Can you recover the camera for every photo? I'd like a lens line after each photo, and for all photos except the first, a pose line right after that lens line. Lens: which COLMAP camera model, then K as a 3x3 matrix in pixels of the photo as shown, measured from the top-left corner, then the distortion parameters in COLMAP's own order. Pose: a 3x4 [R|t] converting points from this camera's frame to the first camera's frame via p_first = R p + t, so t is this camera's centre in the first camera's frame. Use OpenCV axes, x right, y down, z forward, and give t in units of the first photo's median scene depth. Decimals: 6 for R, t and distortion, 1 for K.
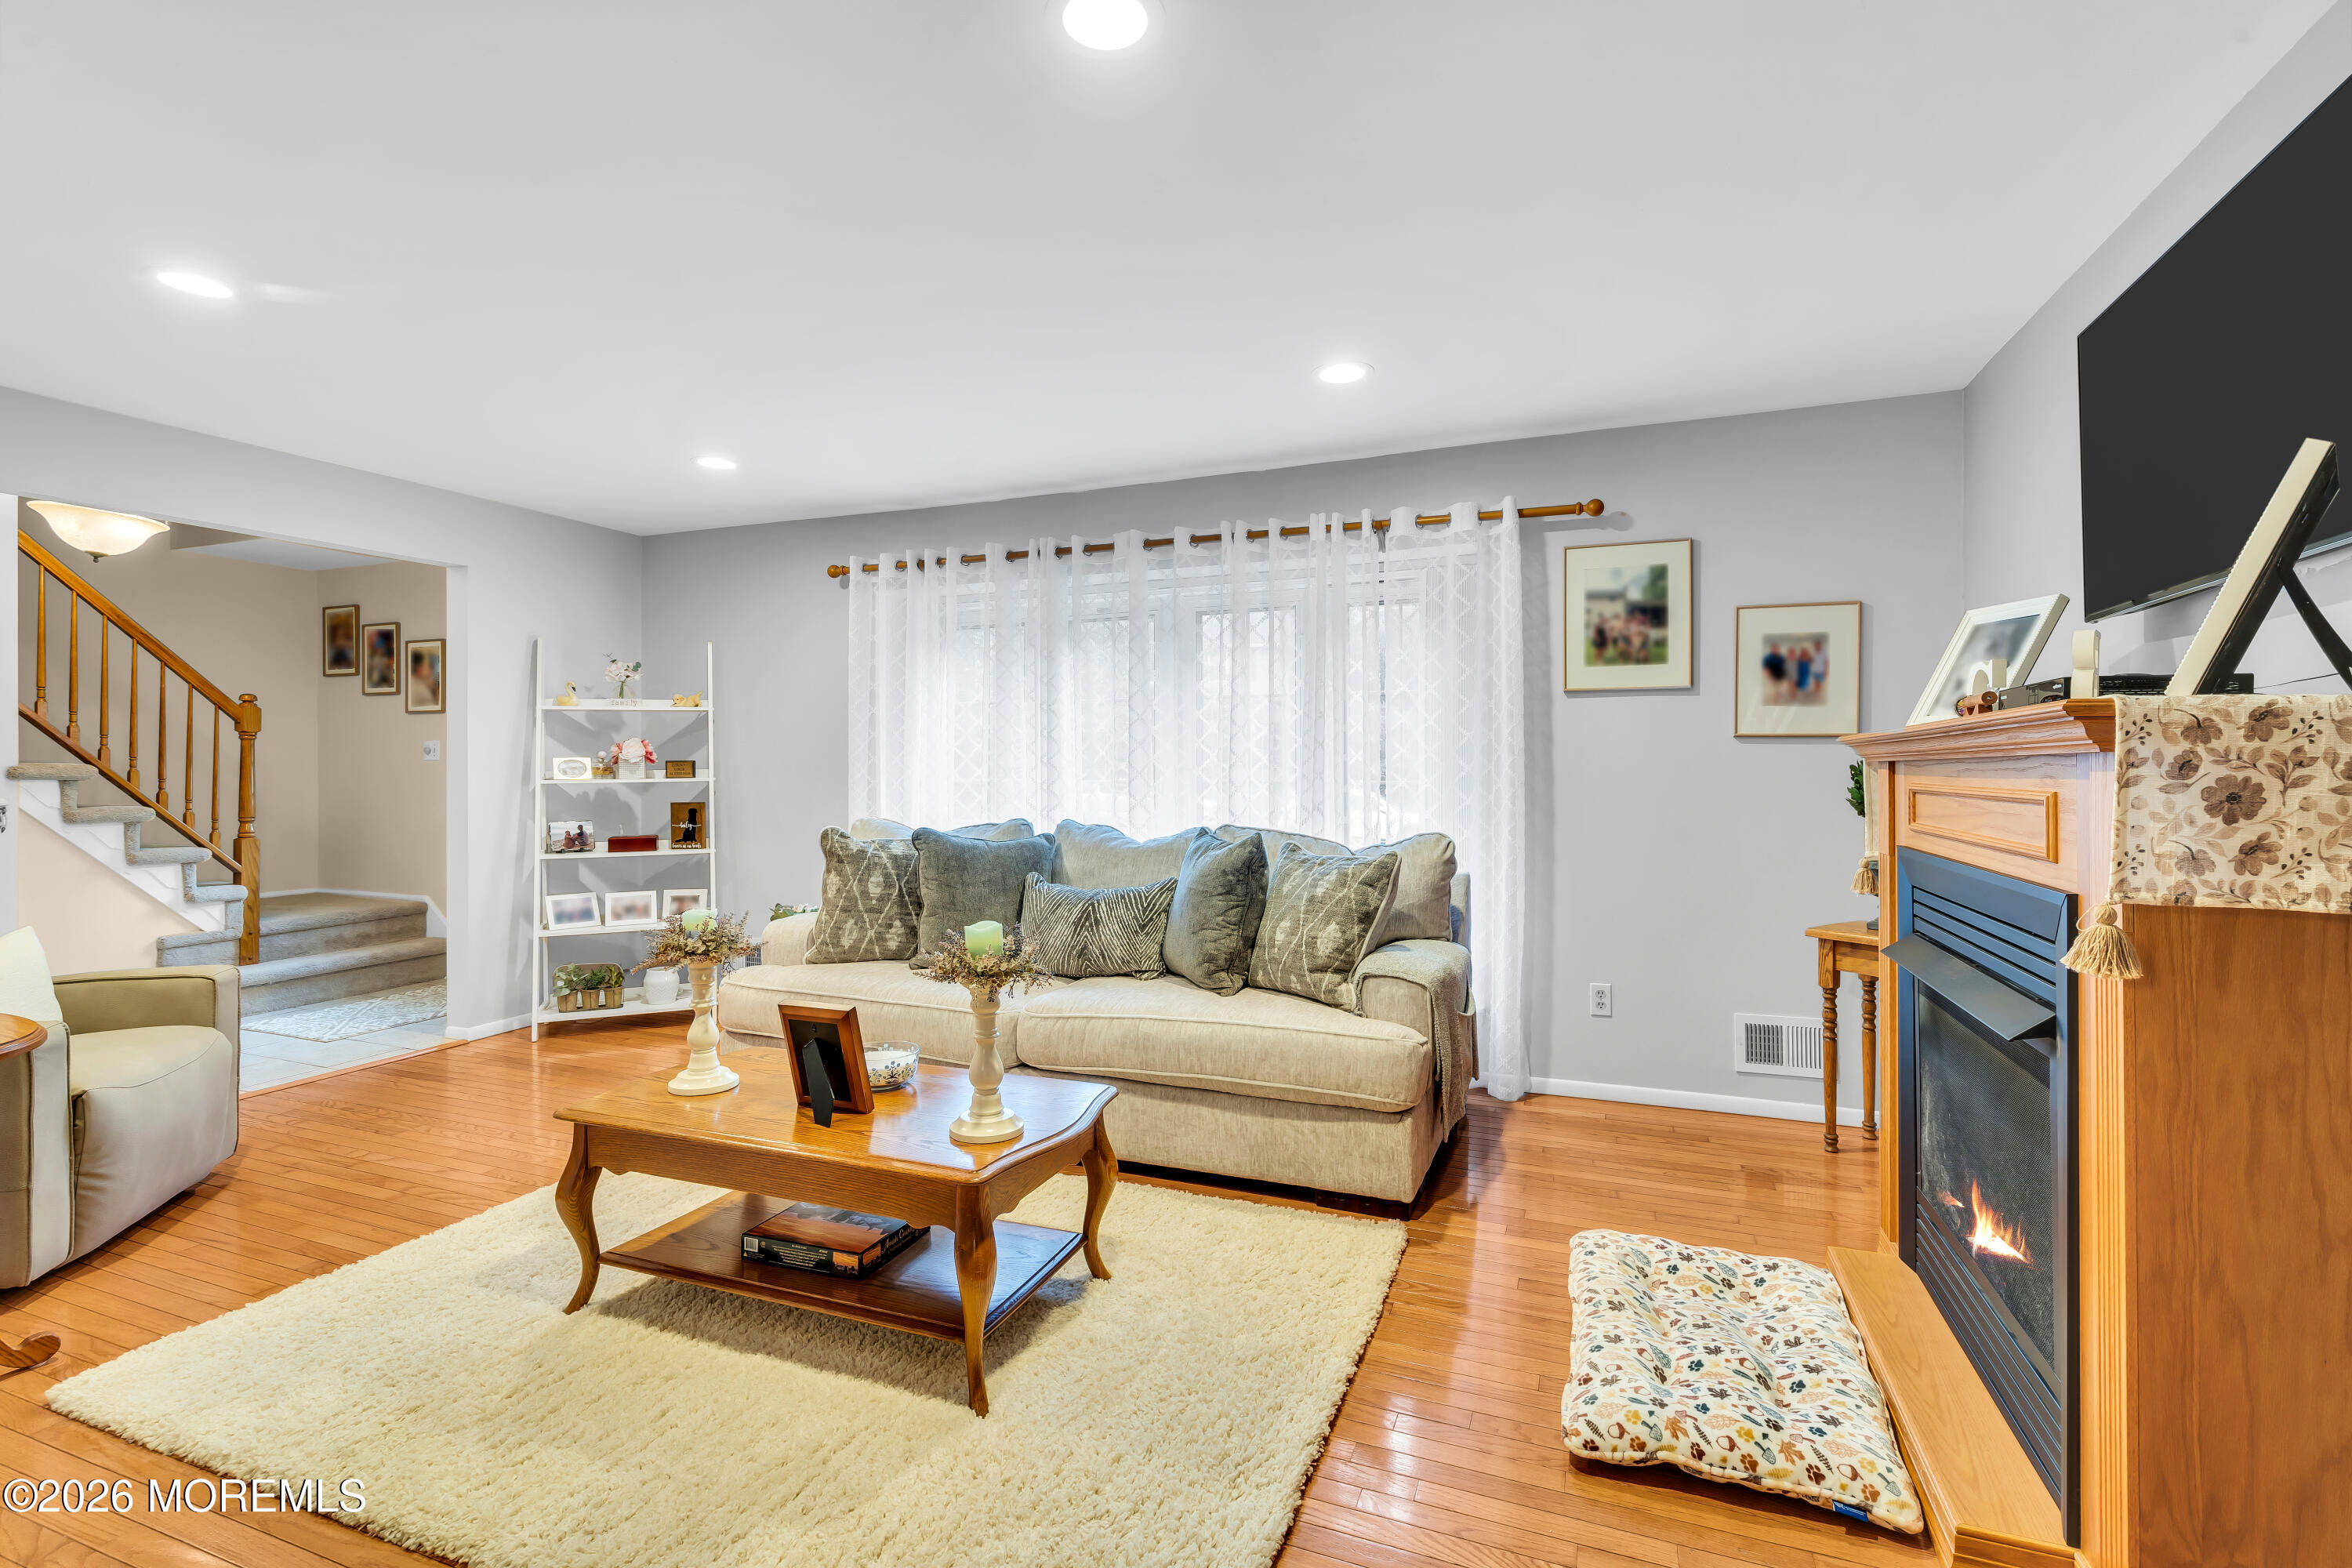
lens RADIAL K [[1076.8, 0, 1175.4], [0, 1076.8, 768.4], [0, 0, 1]] dist [-0.005513, 0.003037]
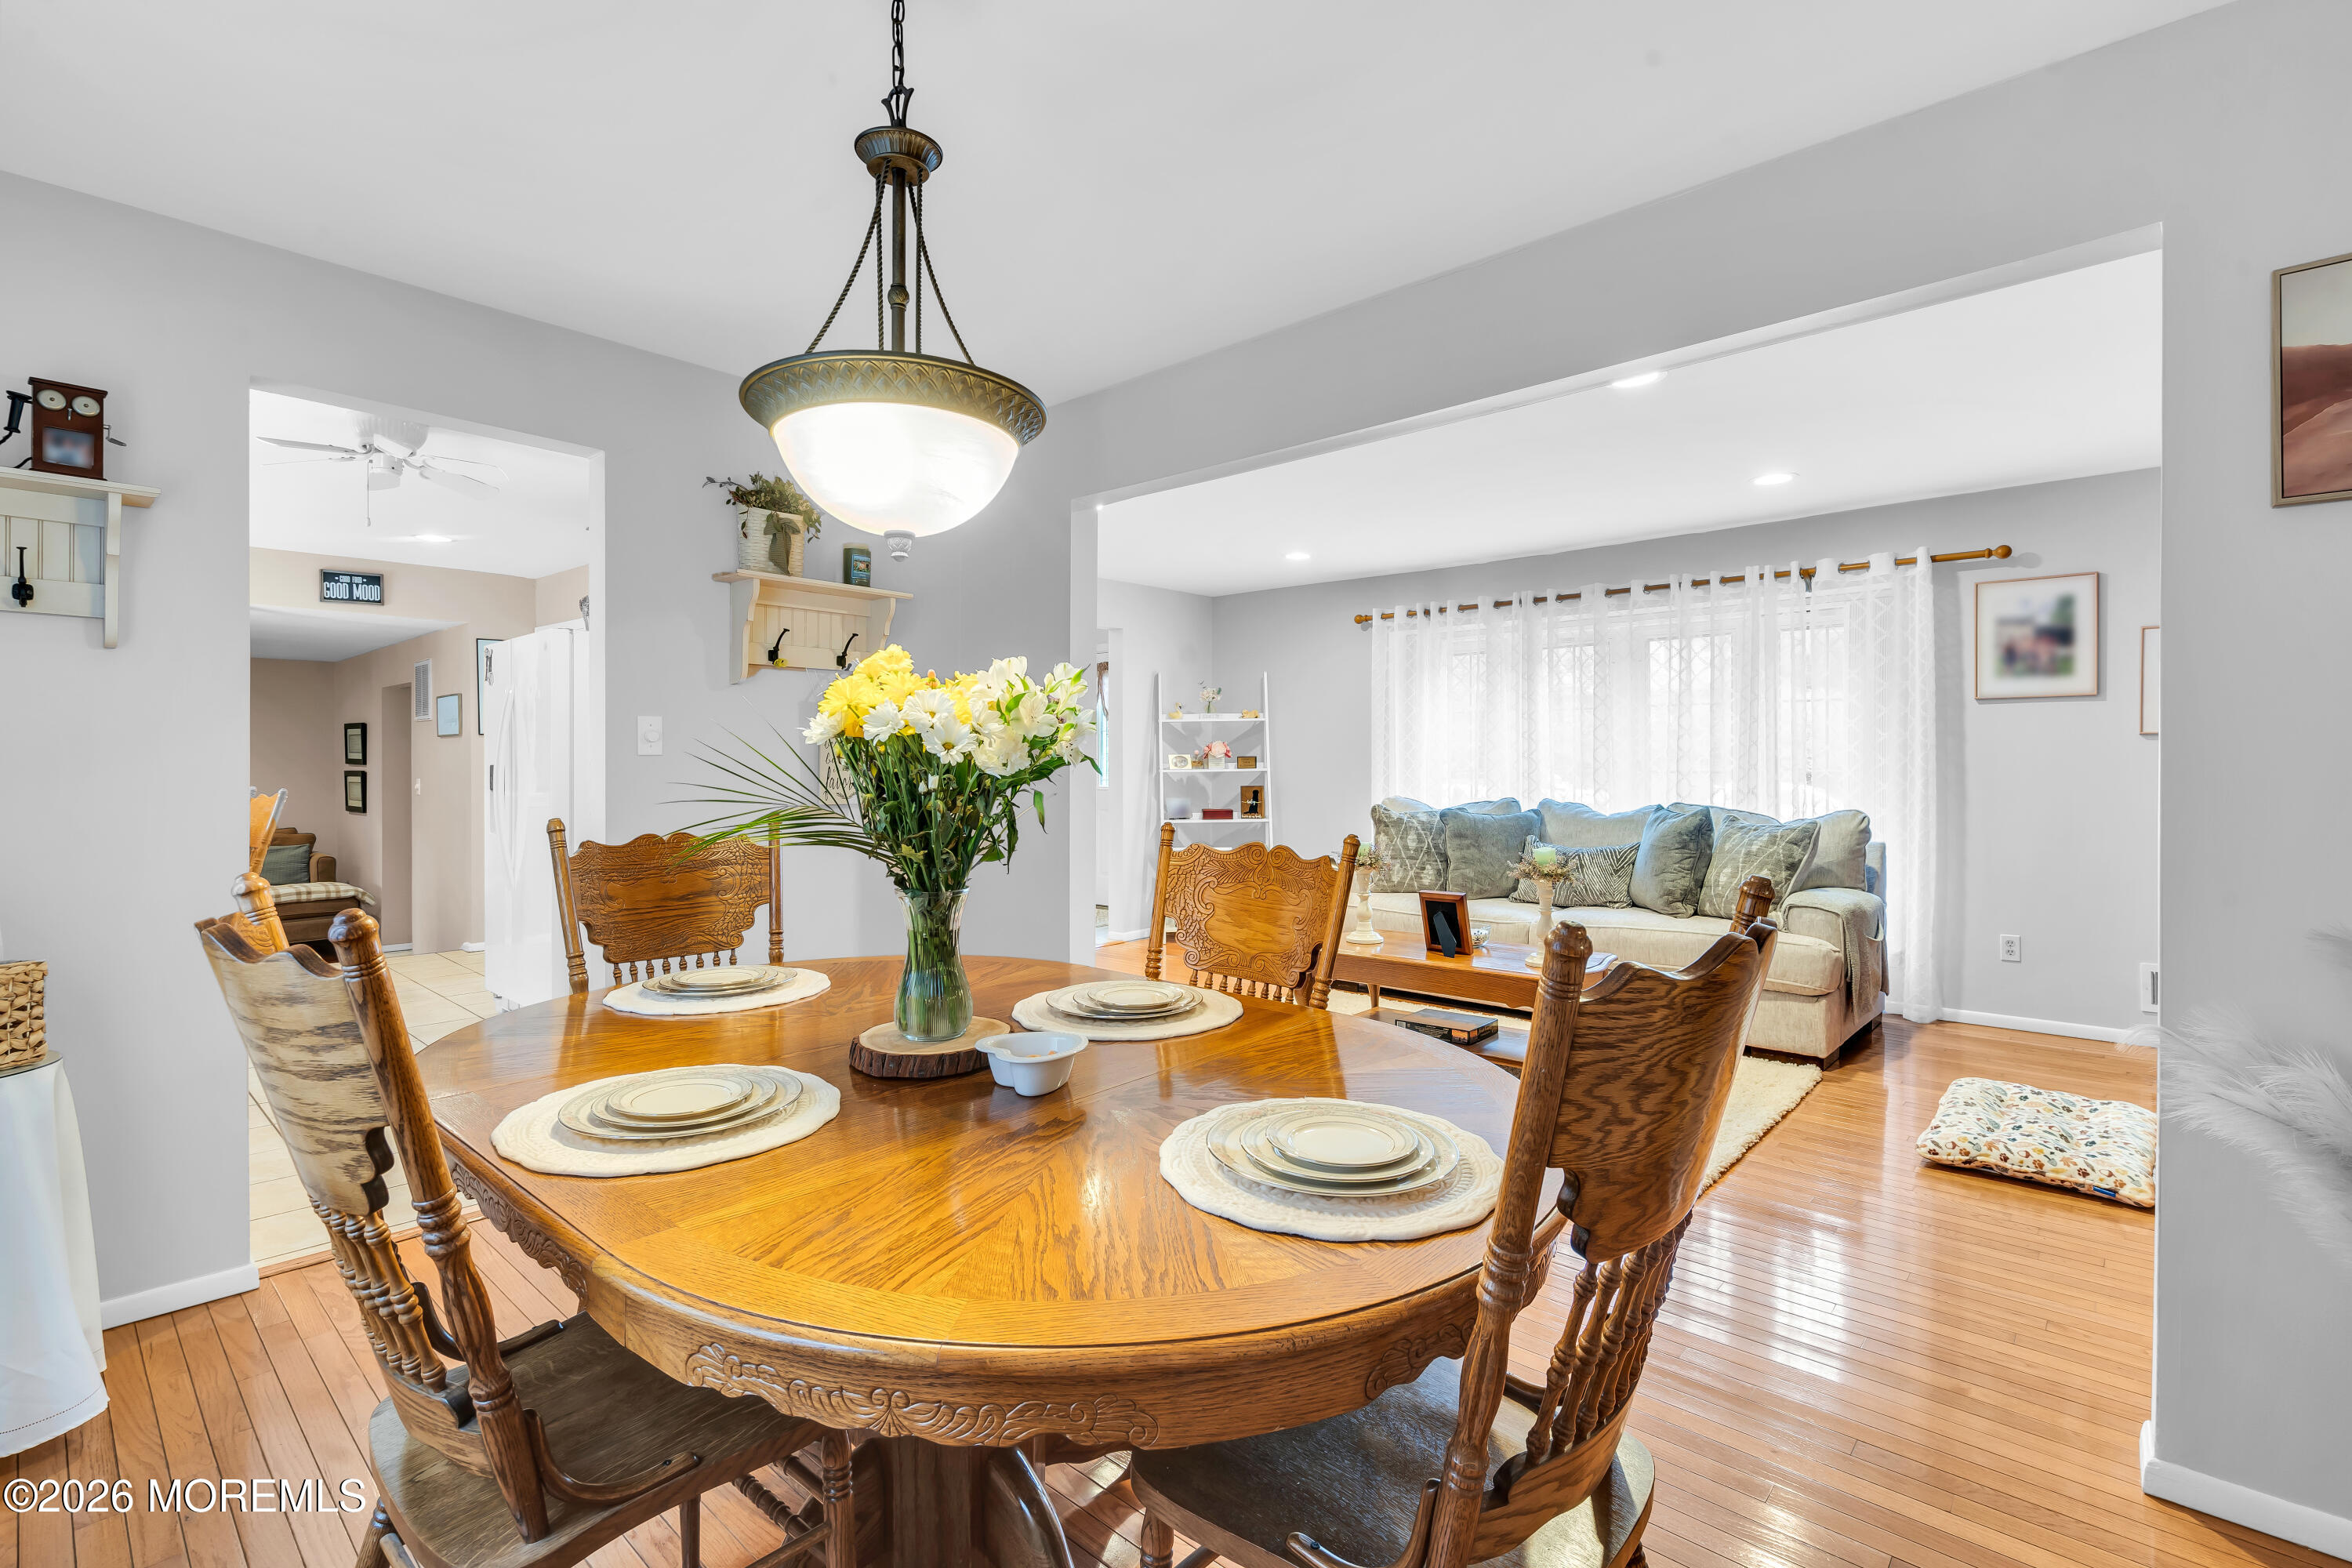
lens RADIAL K [[1076.8, 0, 1171.7], [0, 1076.8, 769.4], [0, 0, 1]] dist [-0.005513, 0.003037]
pose [[0.936385, 0.000983, -0.350973, -0.073479], [0.001558, 0.999975, 0.006956, 0.000052], [0.350971, -0.007060, 0.936360, -0.495232]]
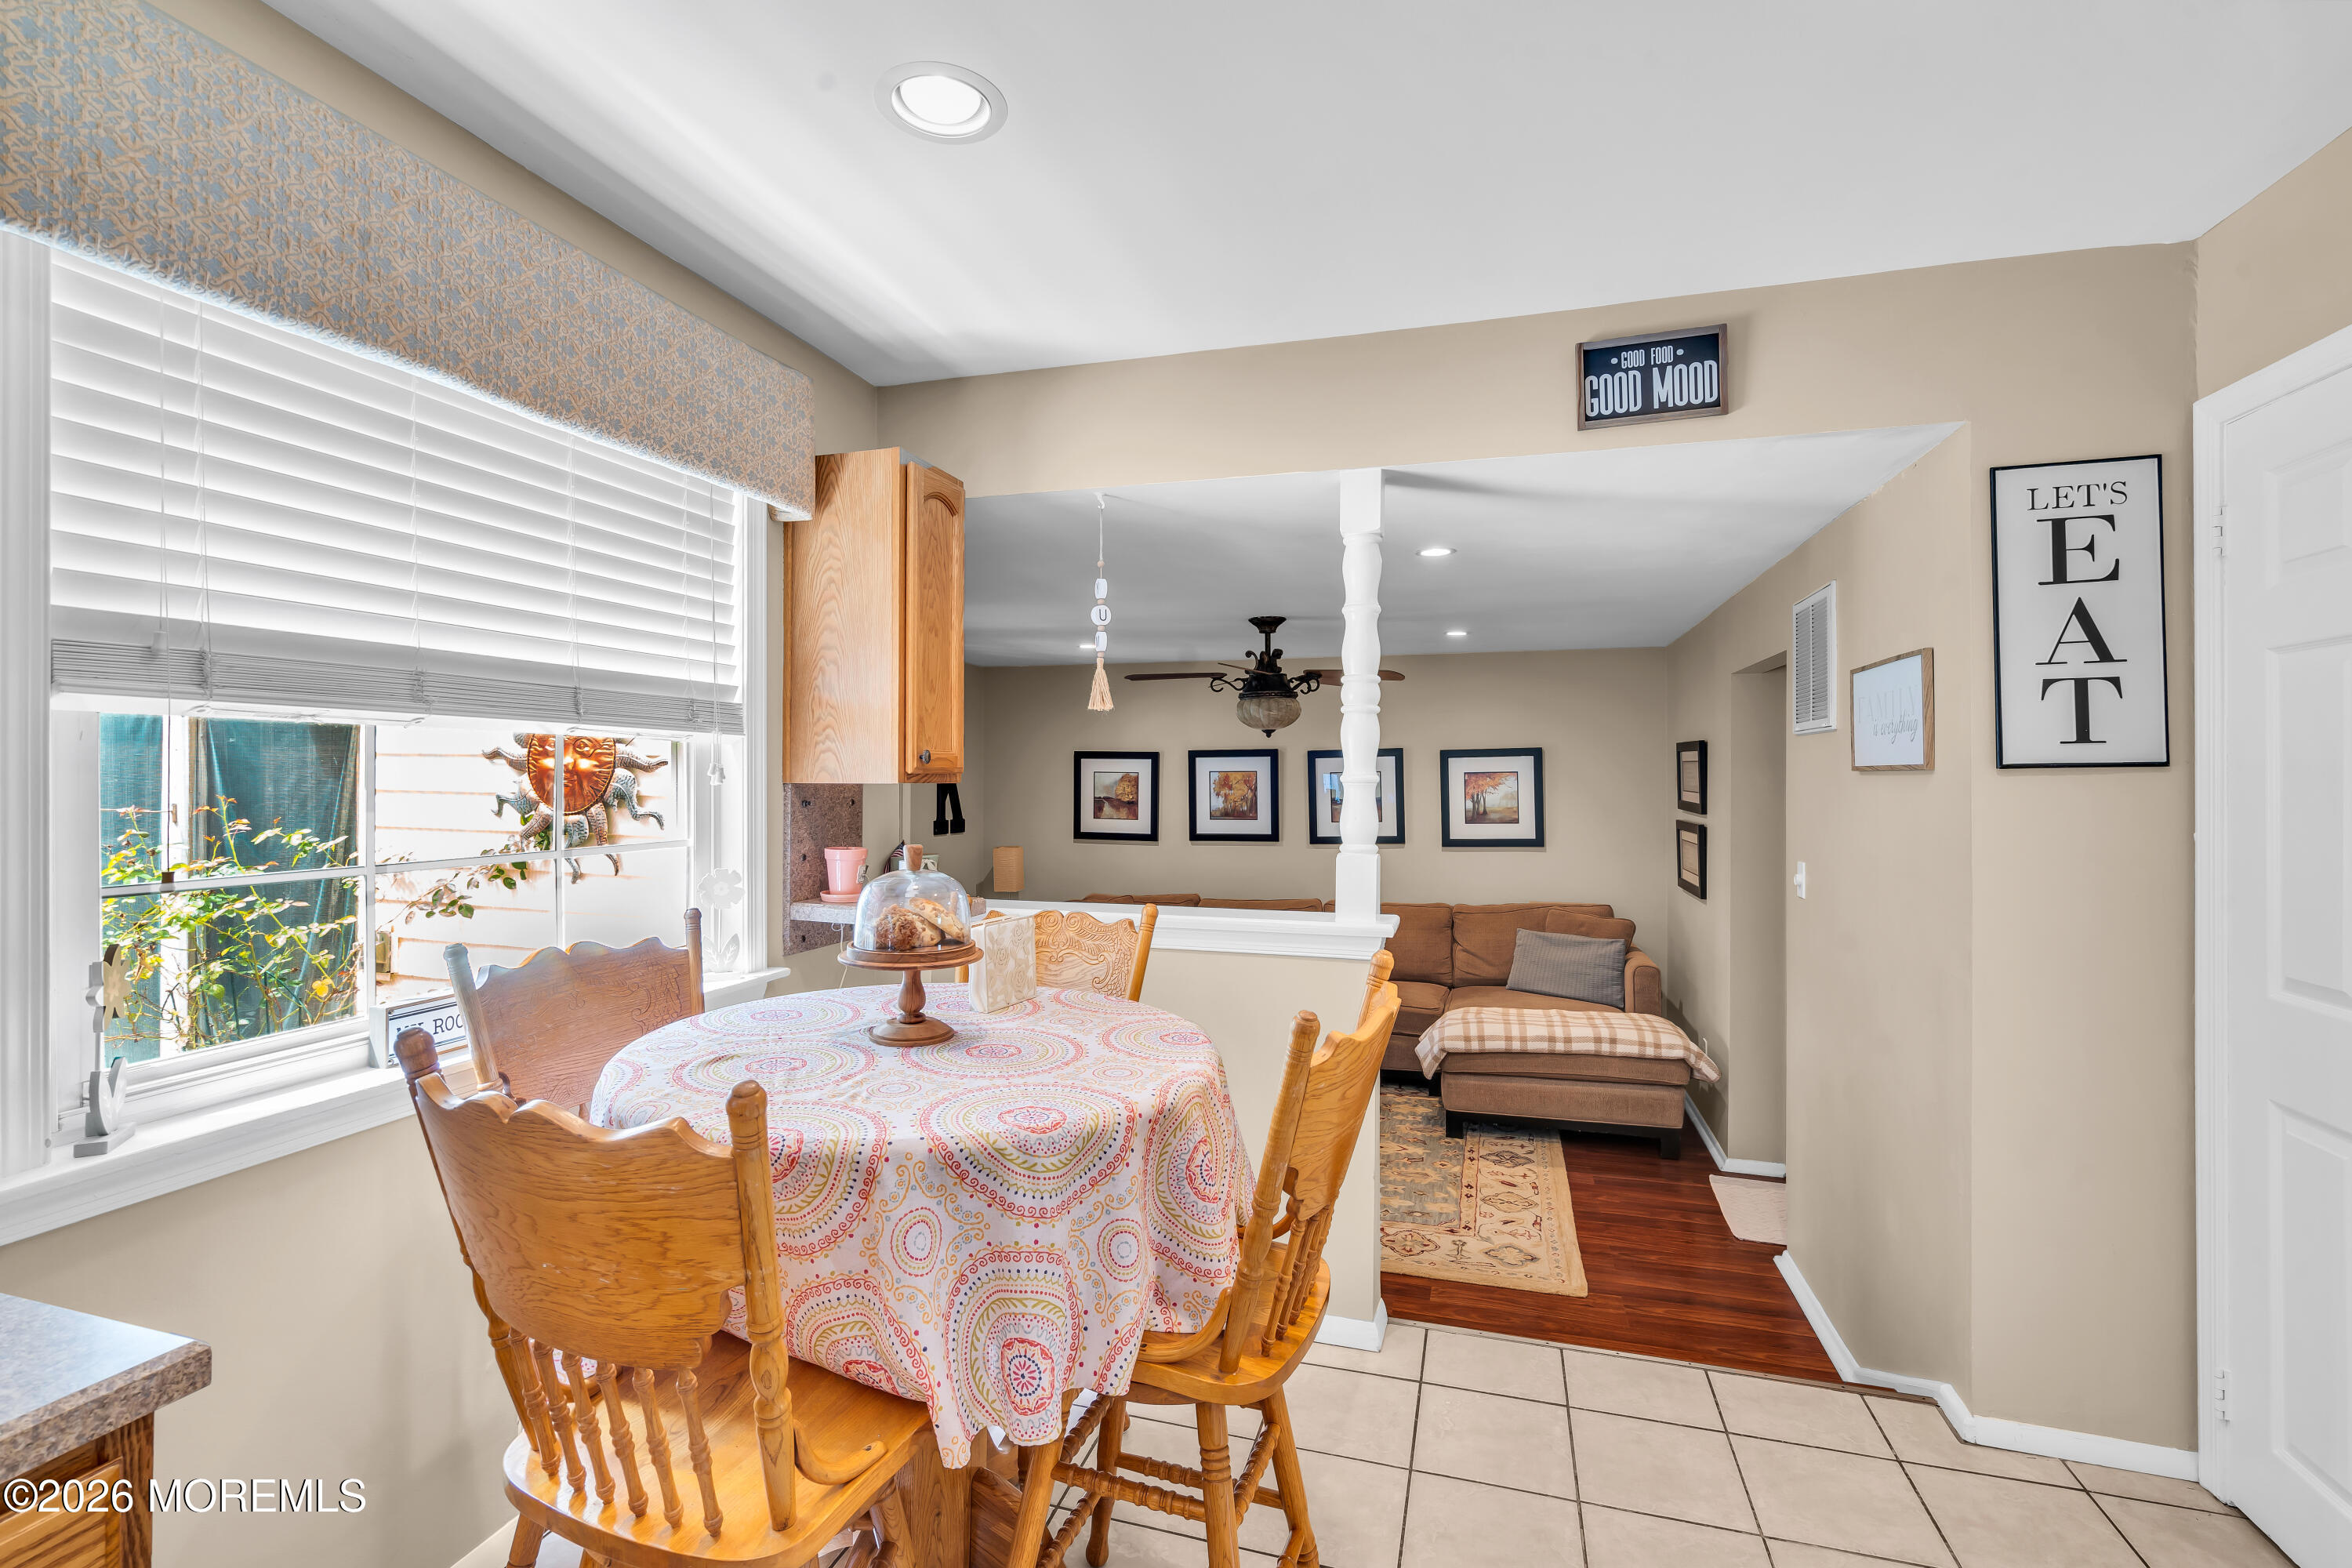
lens RADIAL K [[1076.8, 0, 1167.5], [0, 1076.8, 768.5], [0, 0, 1]] dist [-0.005513, 0.003037]
pose [[0.087755, -0.006353, -0.996122, -1.228607], [-0.001994, 0.999977, -0.006554, -0.040977], [0.996140, 0.002561, 0.087740, 0.270961]]
